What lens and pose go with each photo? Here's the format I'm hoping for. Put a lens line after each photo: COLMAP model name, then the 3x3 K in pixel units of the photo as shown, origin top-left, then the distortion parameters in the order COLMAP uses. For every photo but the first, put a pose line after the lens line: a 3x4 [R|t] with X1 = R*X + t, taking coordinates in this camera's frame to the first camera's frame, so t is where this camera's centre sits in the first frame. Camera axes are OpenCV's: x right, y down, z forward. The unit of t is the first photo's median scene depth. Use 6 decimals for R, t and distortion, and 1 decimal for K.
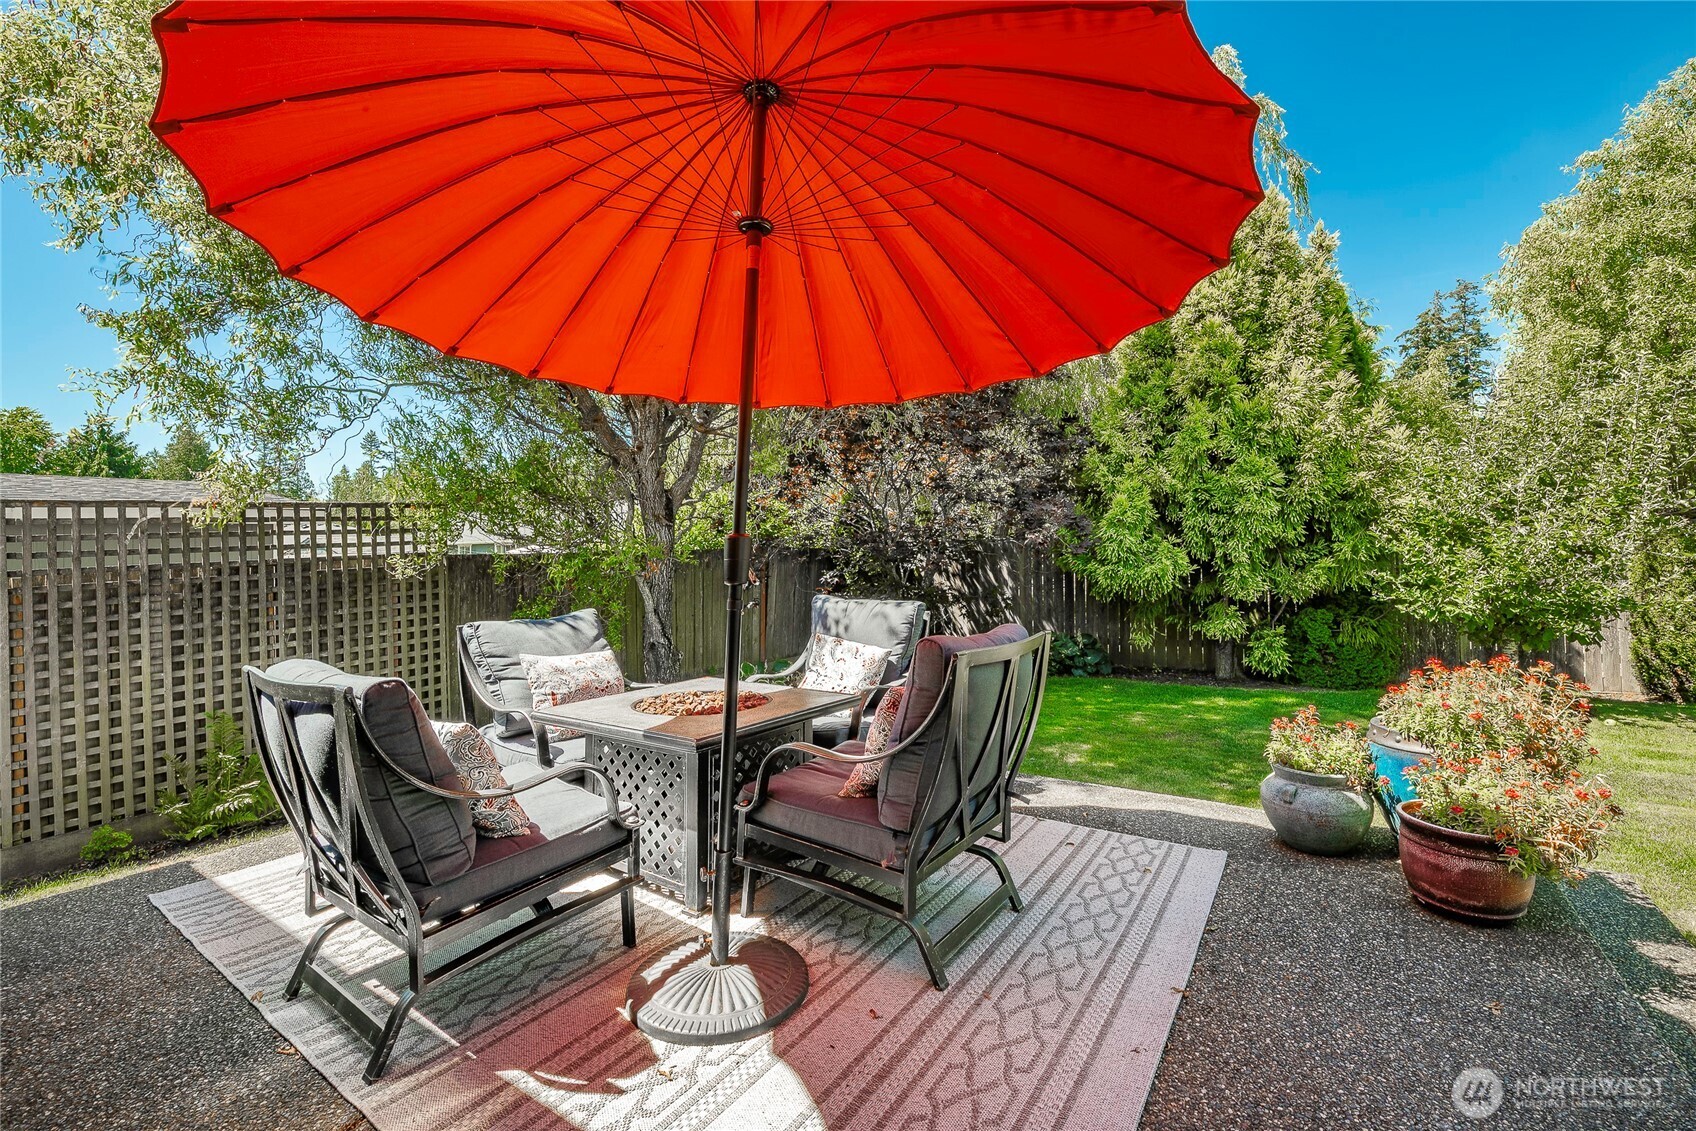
lens RADIAL K [[720.5, 0, 846.9], [0, 720.5, 554.1], [0, 0, 1]] dist [-0.001968, -0.000213]
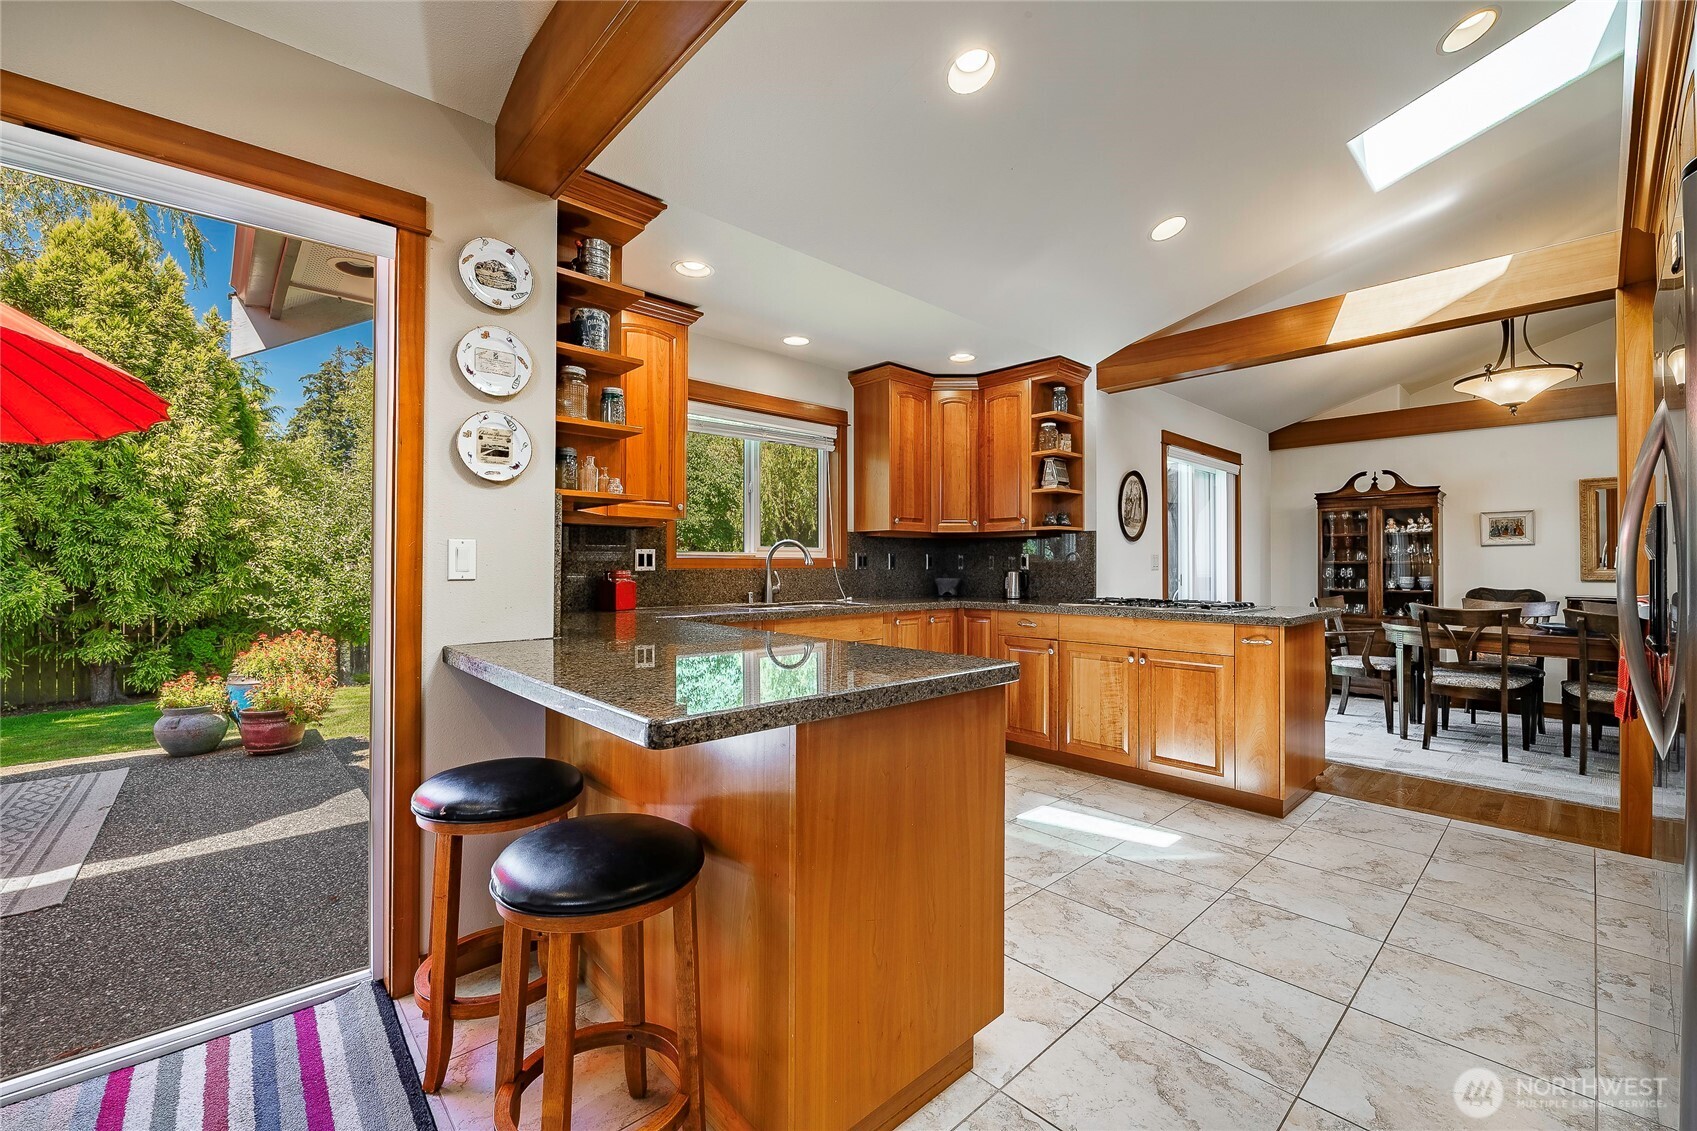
lens RADIAL K [[695.6, 0, 848.5], [0, 695.6, 565.5], [0, 0, 1]] dist [-0.019701, -0.000100]
pose [[0.238220, 0.028253, 0.970800, -0.201263], [0.001886, 0.999561, -0.029553, 0.006734], [-0.971209, 0.008871, 0.238062, -0.323895]]
